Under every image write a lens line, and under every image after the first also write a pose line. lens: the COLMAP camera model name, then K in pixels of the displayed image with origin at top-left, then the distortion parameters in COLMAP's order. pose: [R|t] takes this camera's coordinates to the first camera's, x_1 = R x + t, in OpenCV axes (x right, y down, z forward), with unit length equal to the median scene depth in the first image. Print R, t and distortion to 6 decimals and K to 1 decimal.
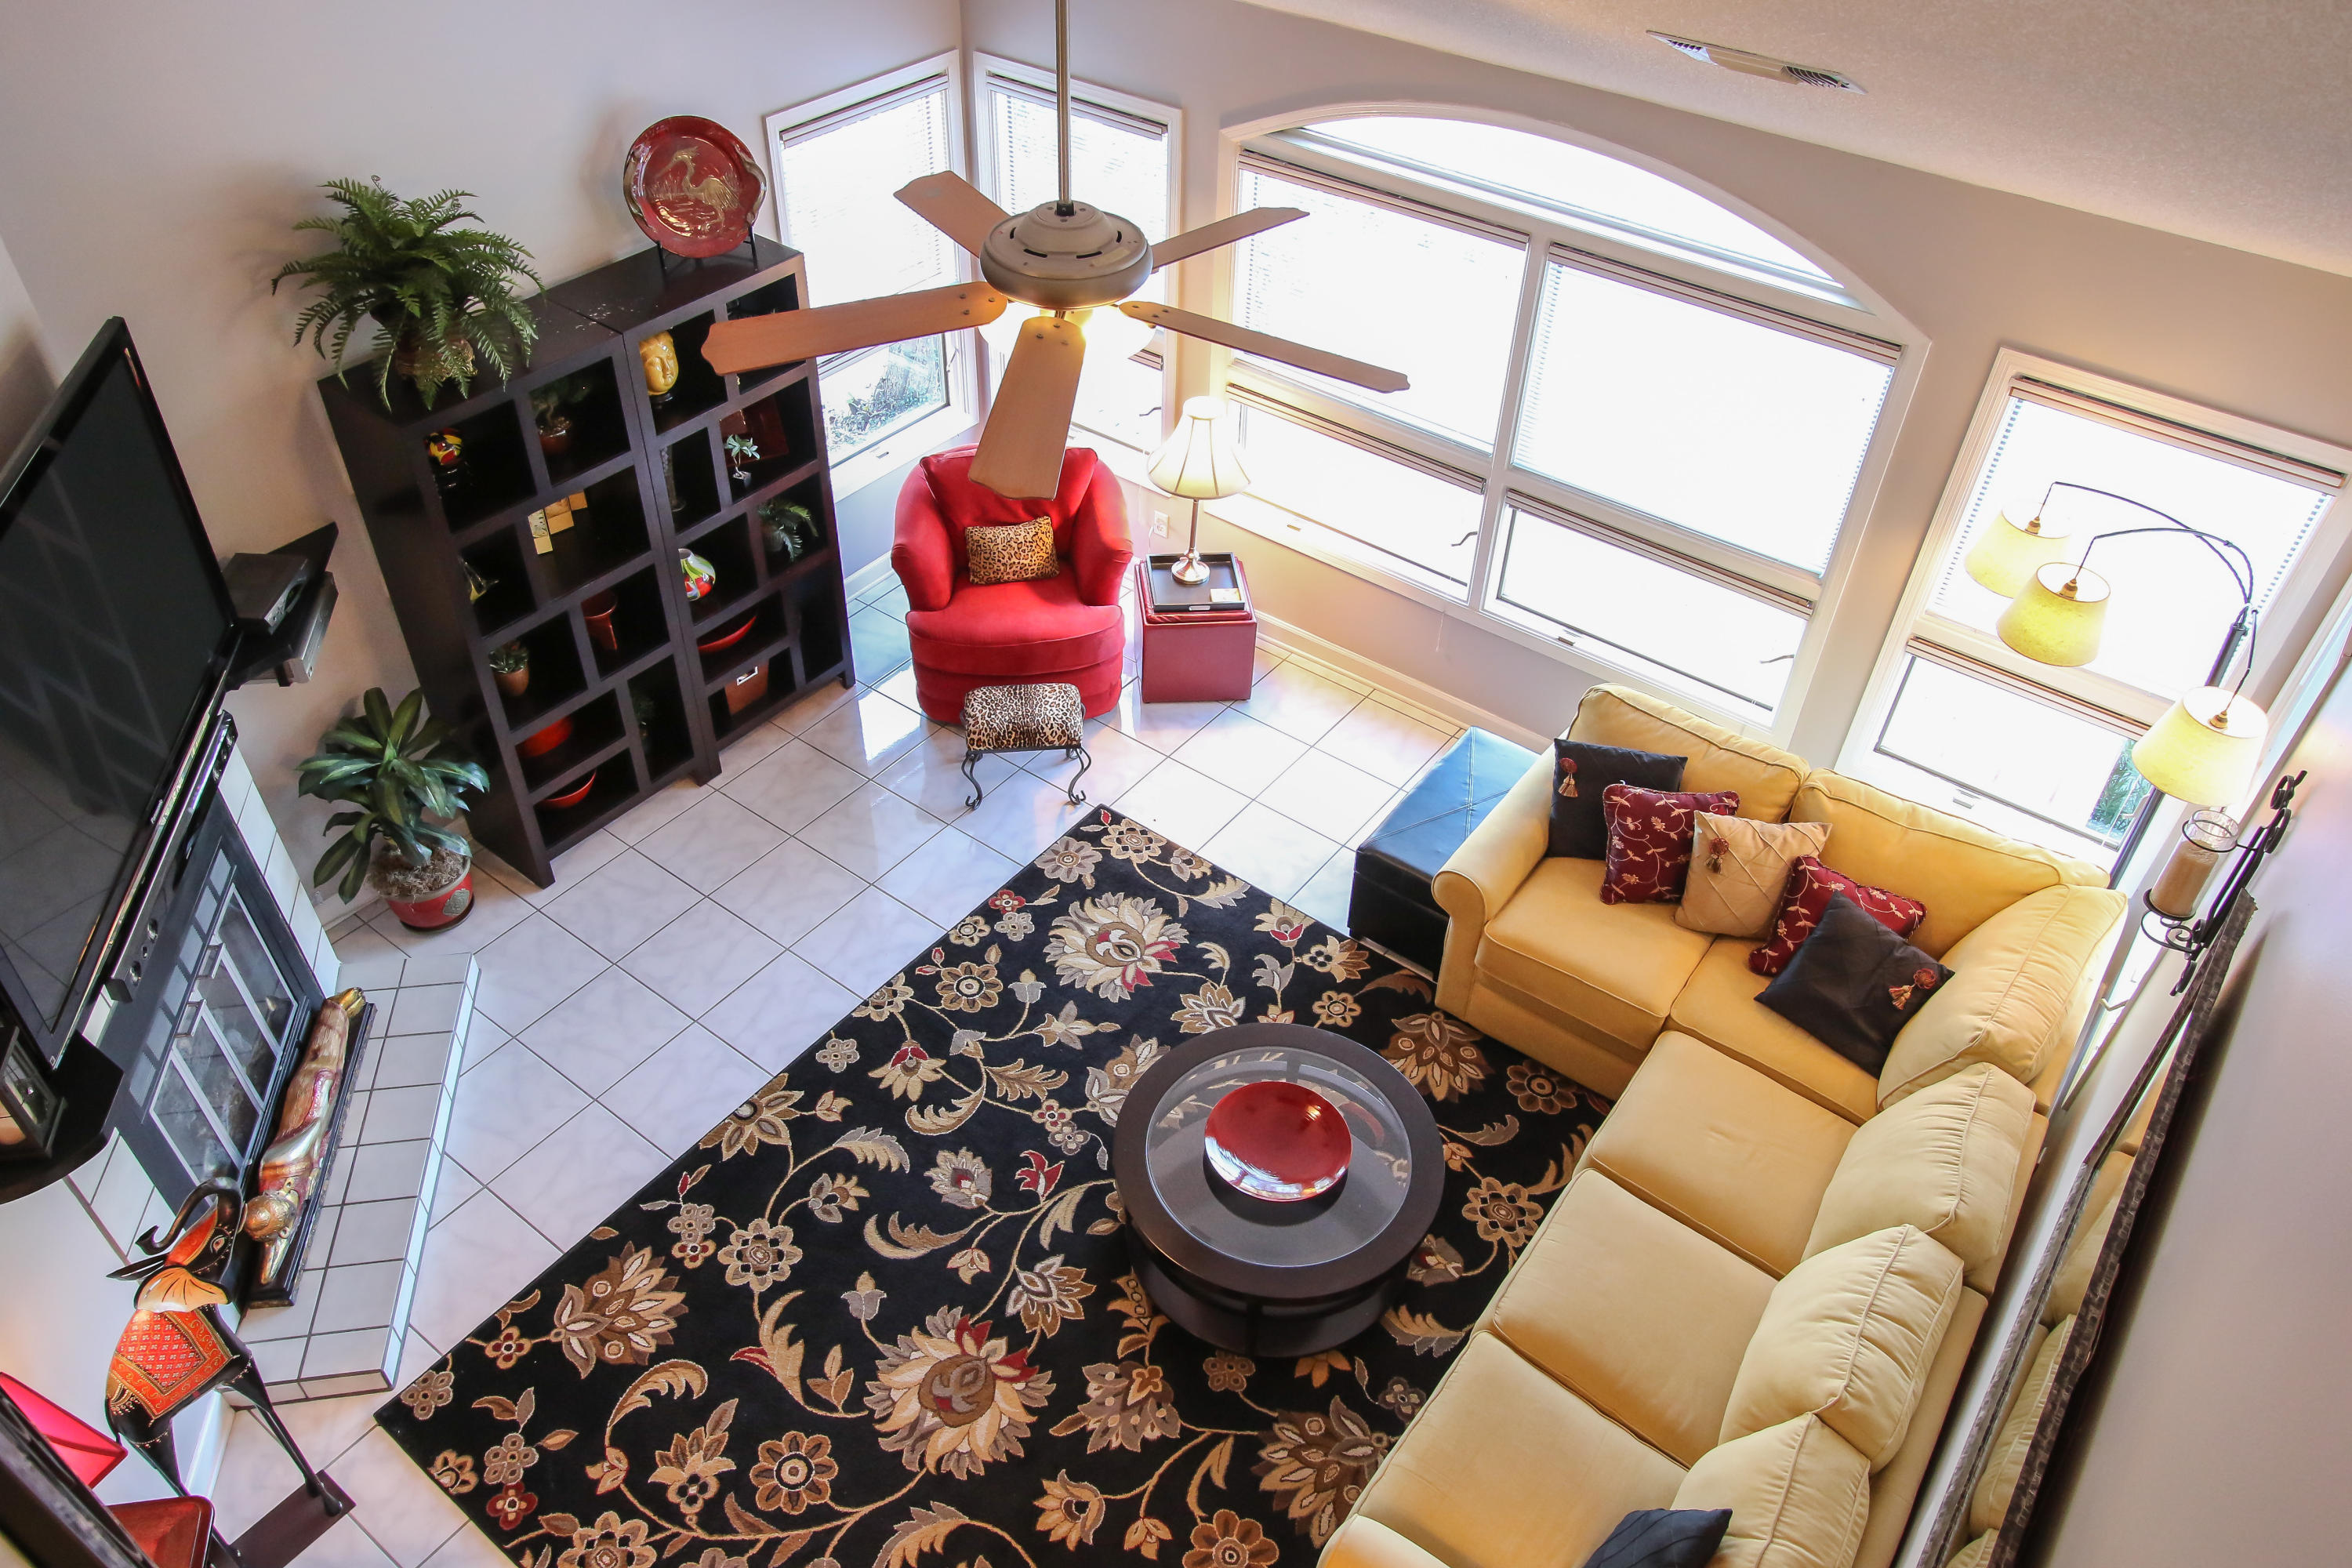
lens RADIAL K [[1670.3, 0, 1169.5], [0, 1670.3, 779.2], [0, 0, 1]] dist [0.007483, 0.001392]
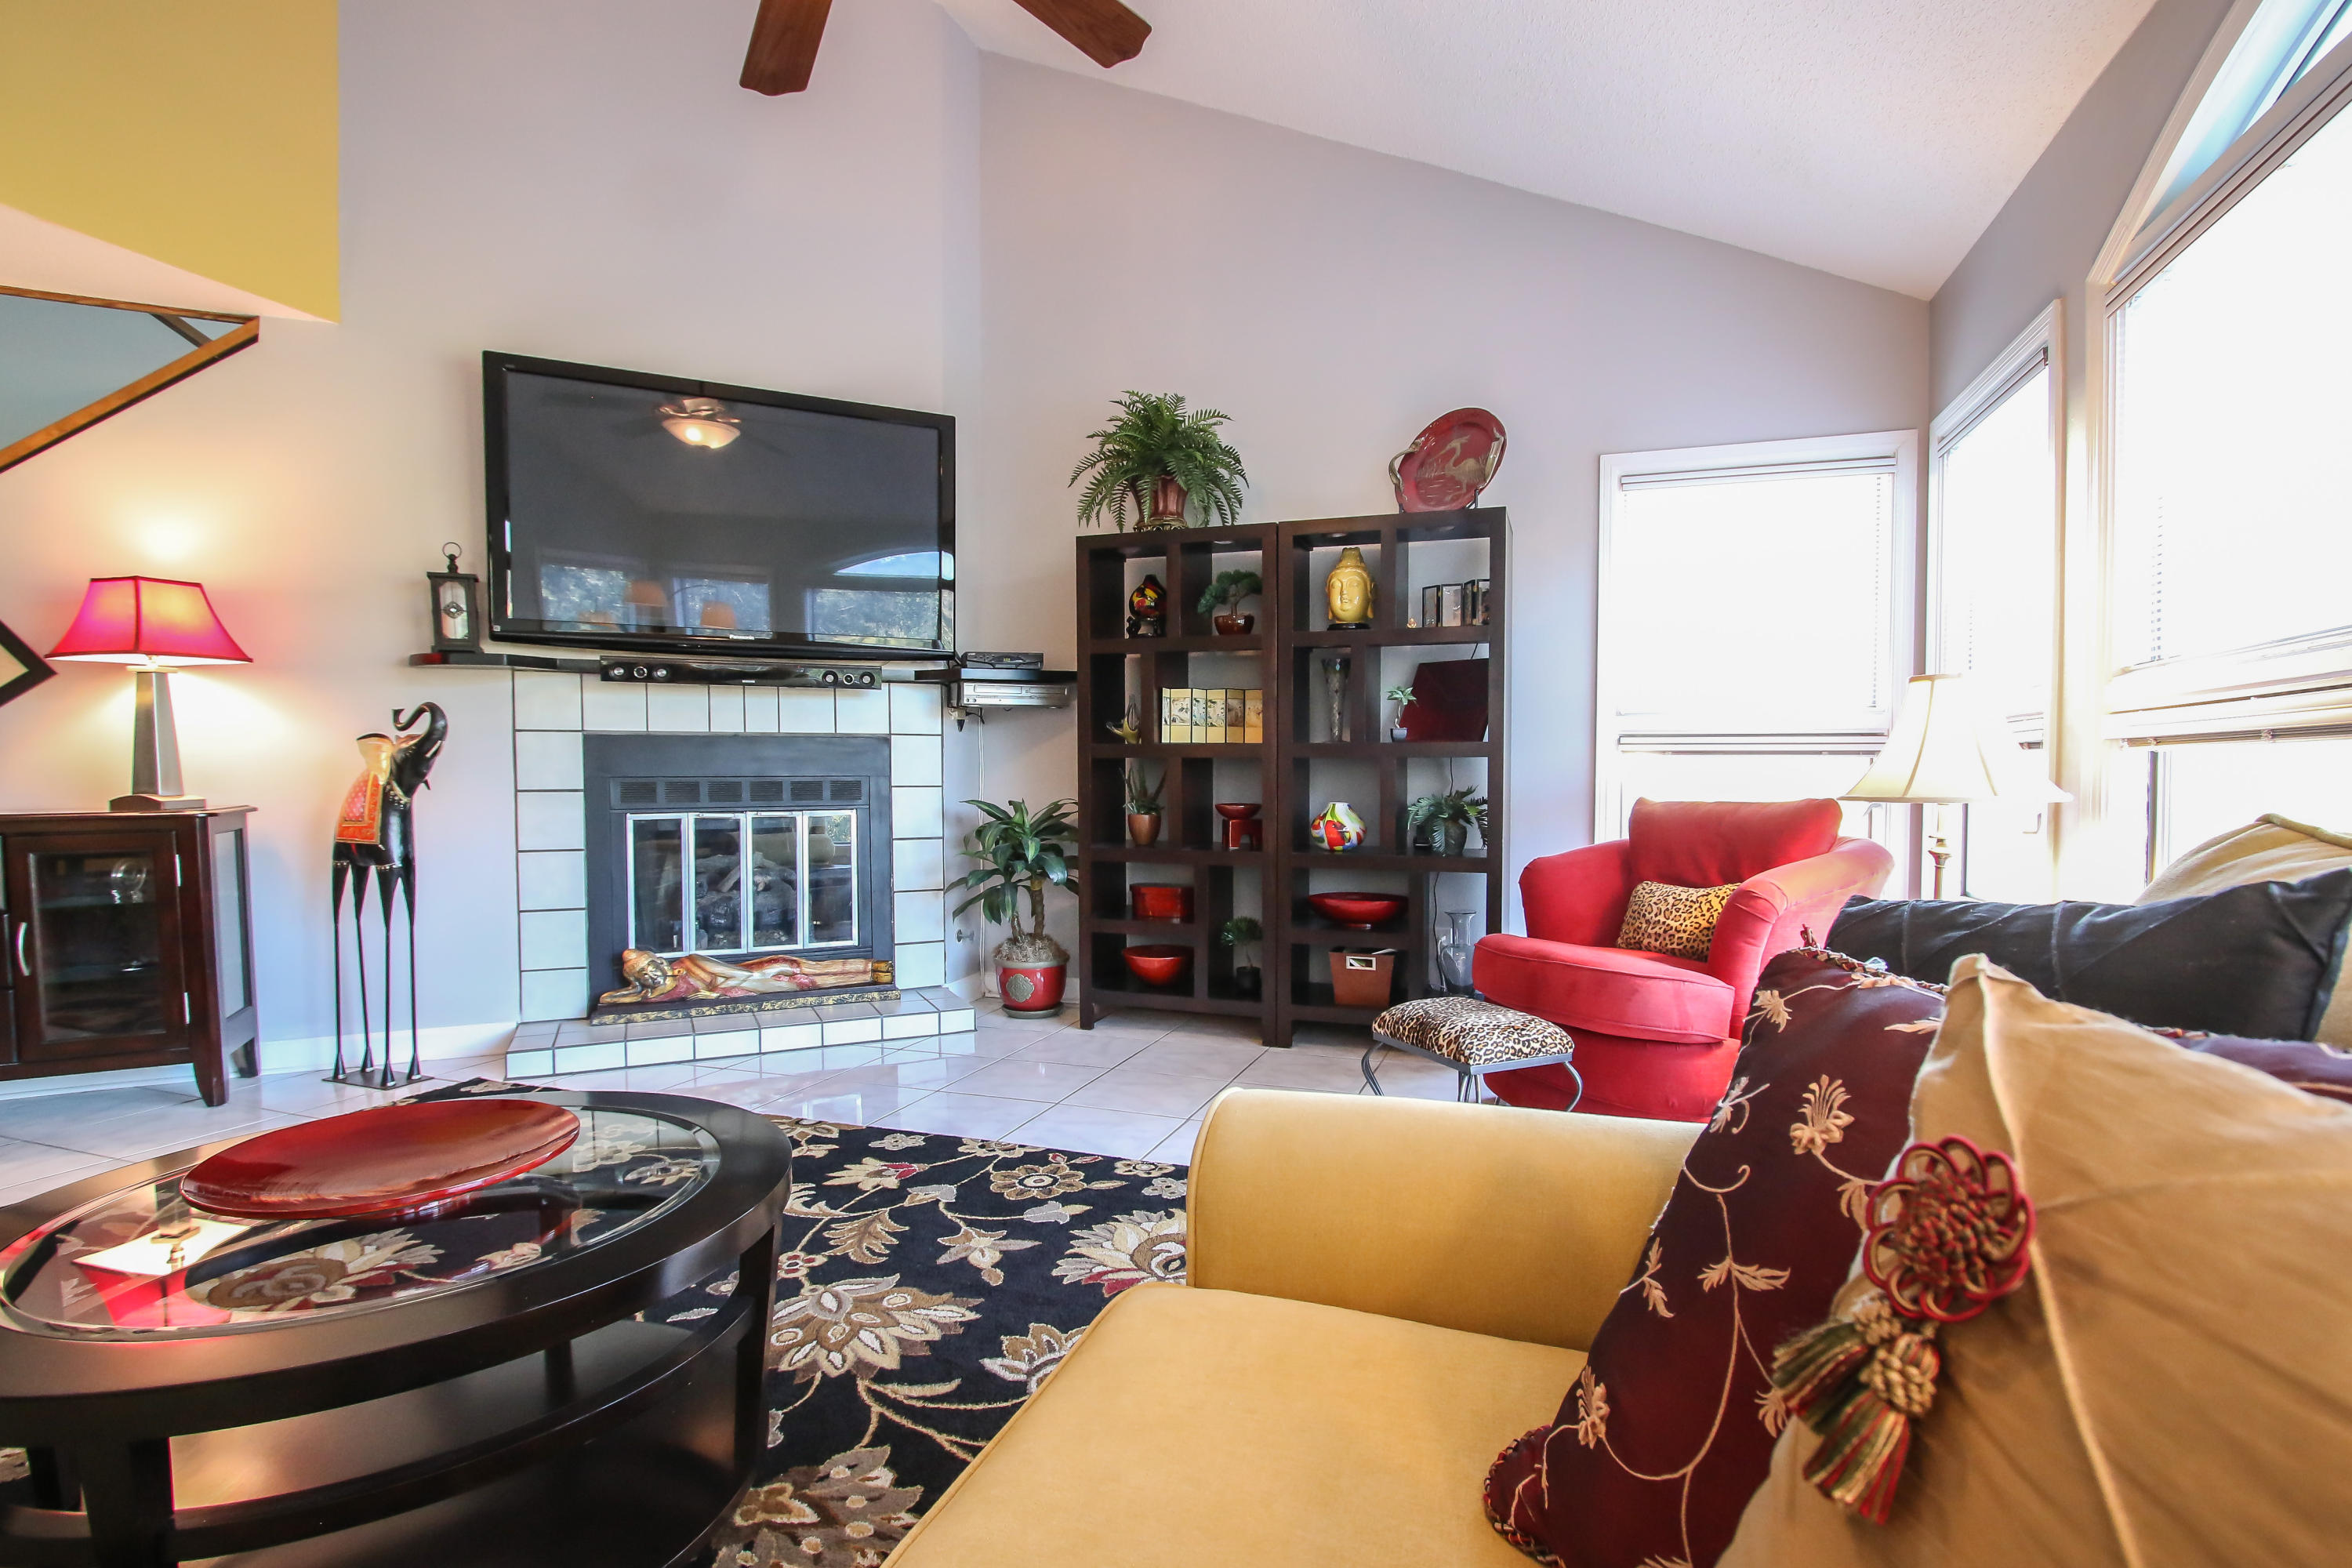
lens RADIAL K [[1100.0, 0, 1195.7], [0, 1100.0, 828.9], [0, 0, 1]] dist [-0.016922, 0.002193]
pose [[0.306058, 0.016102, -0.951877, 0.330646], [-0.621491, 0.760786, -0.186959, 0.056465], [0.721164, 0.648803, 0.242852, 0.831748]]
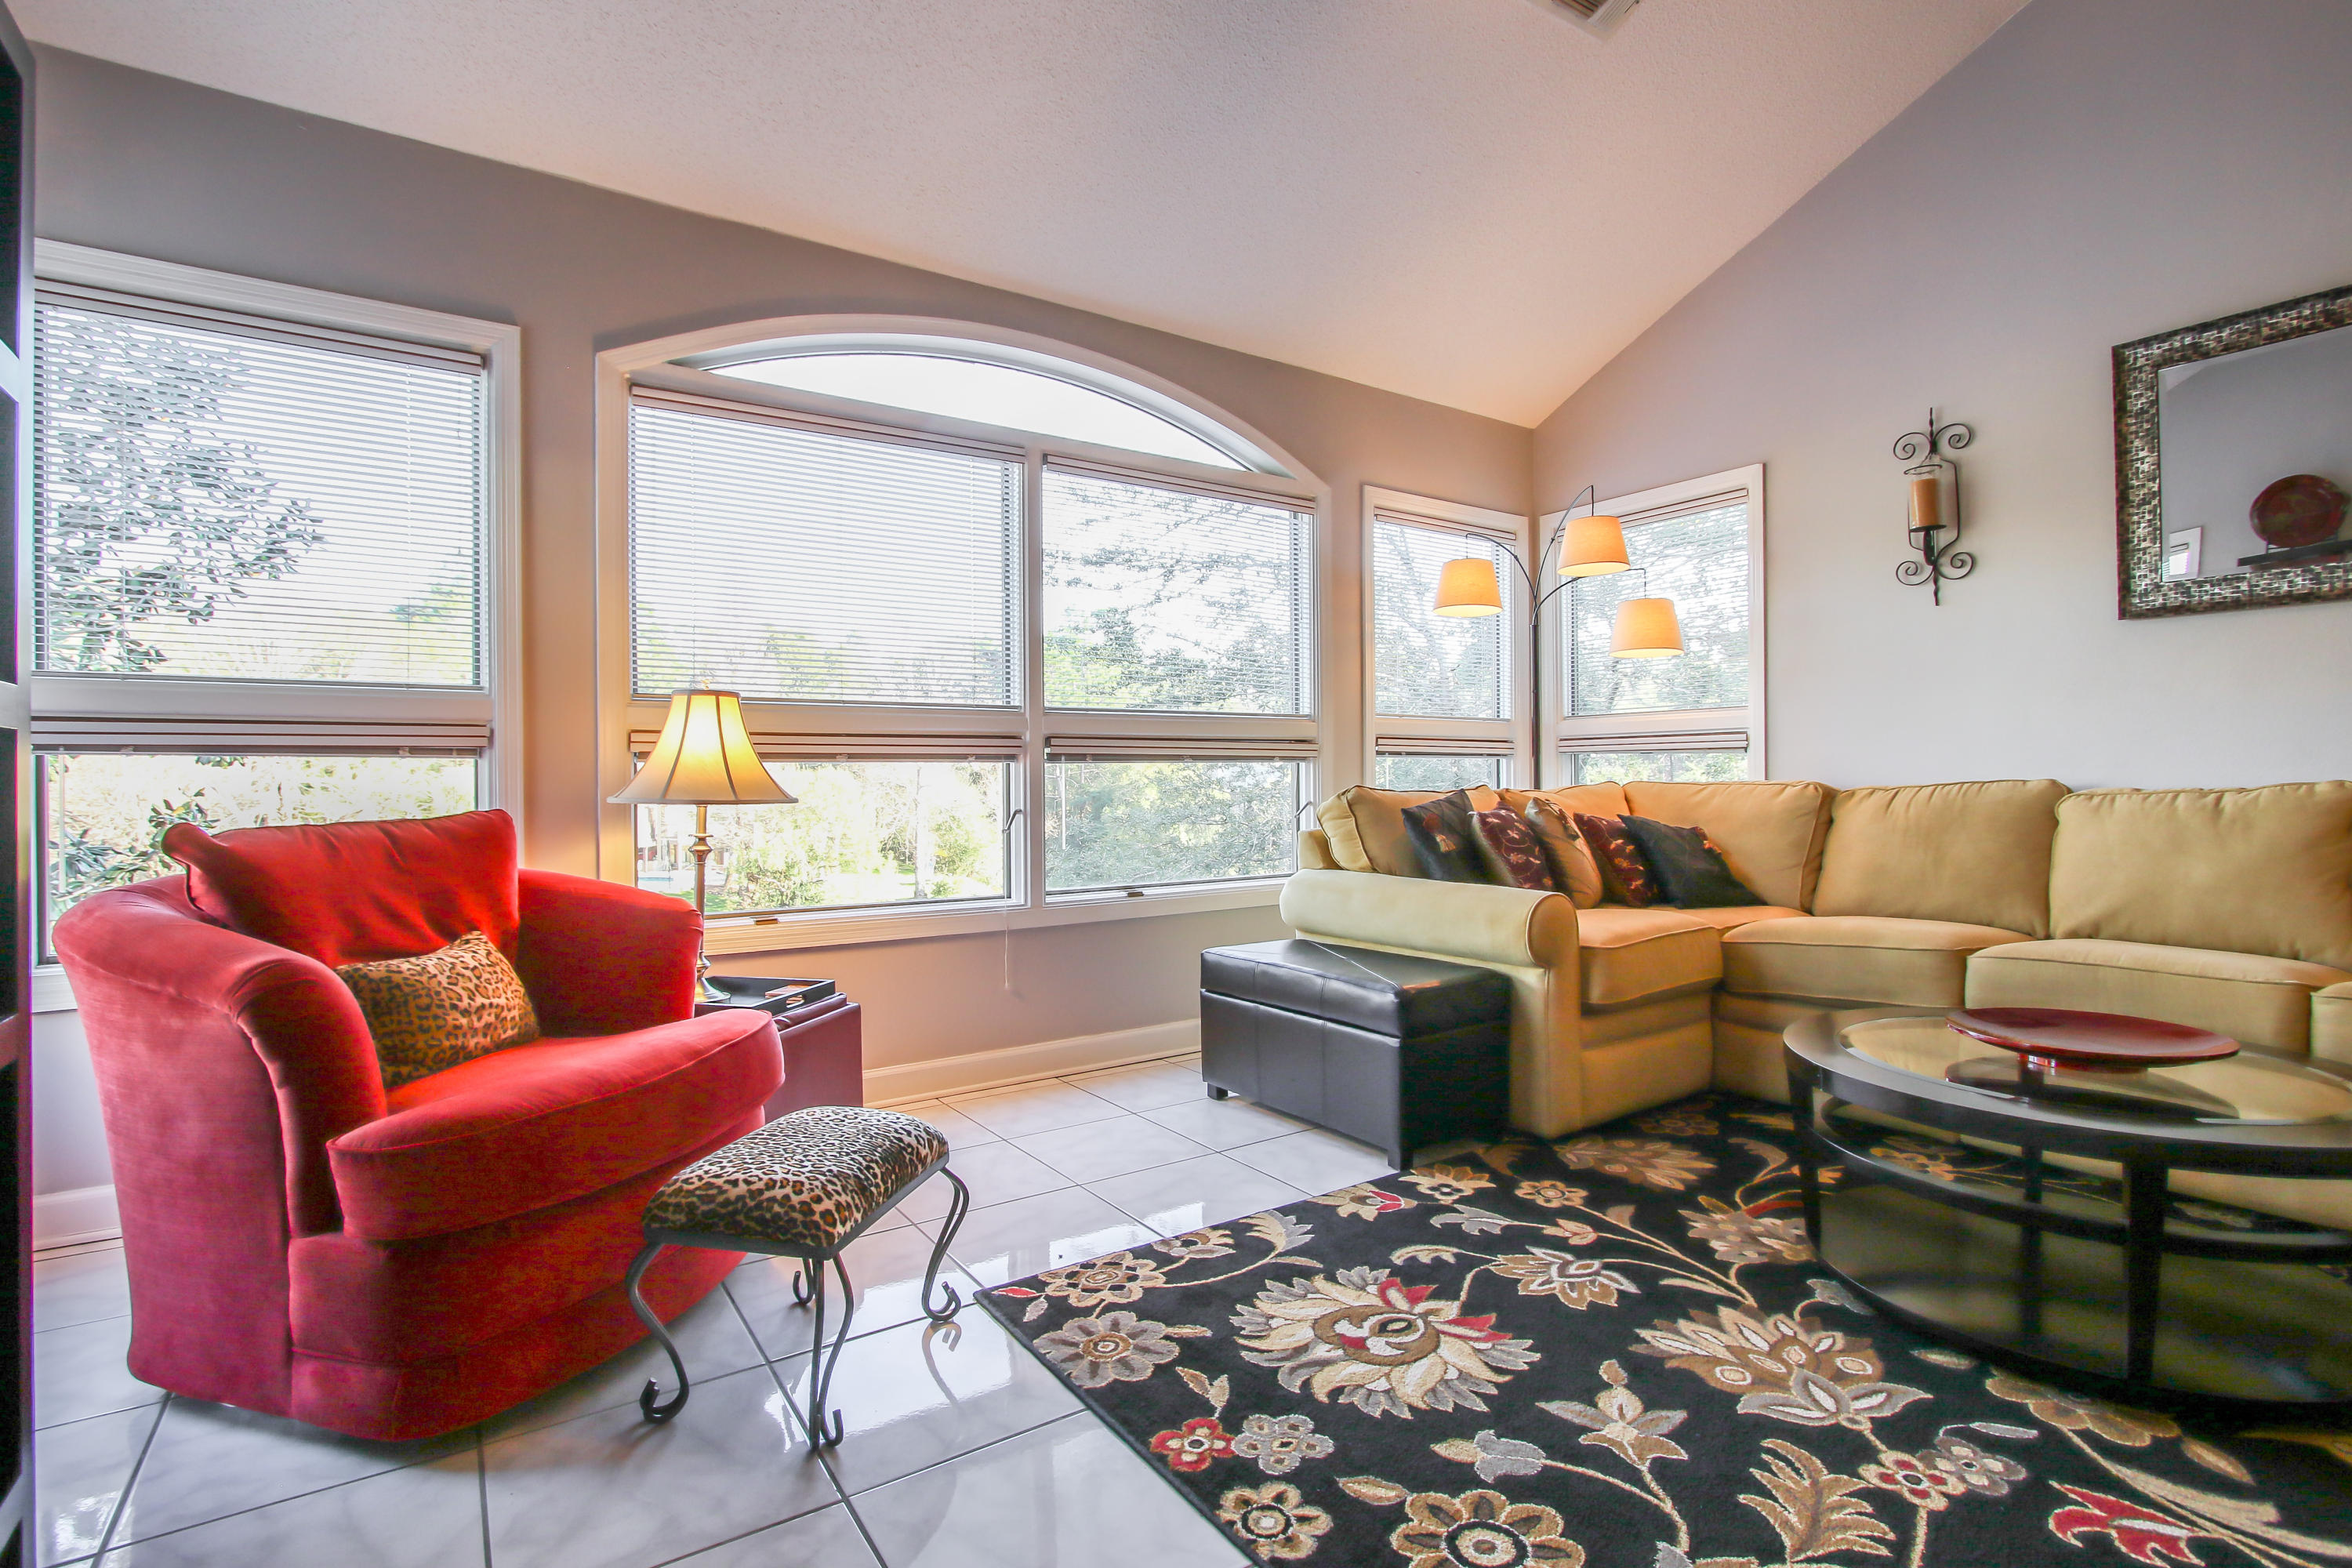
lens RADIAL K [[1100.0, 0, 1164.2], [0, 1100.0, 783.2], [0, 0, 1]] dist [-0.016922, 0.002193]
pose [[0.332645, -0.029245, 0.942599, -0.357478], [0.635841, 0.745115, -0.201271, 0.003689], [-0.696458, 0.666295, 0.266454, 0.865651]]
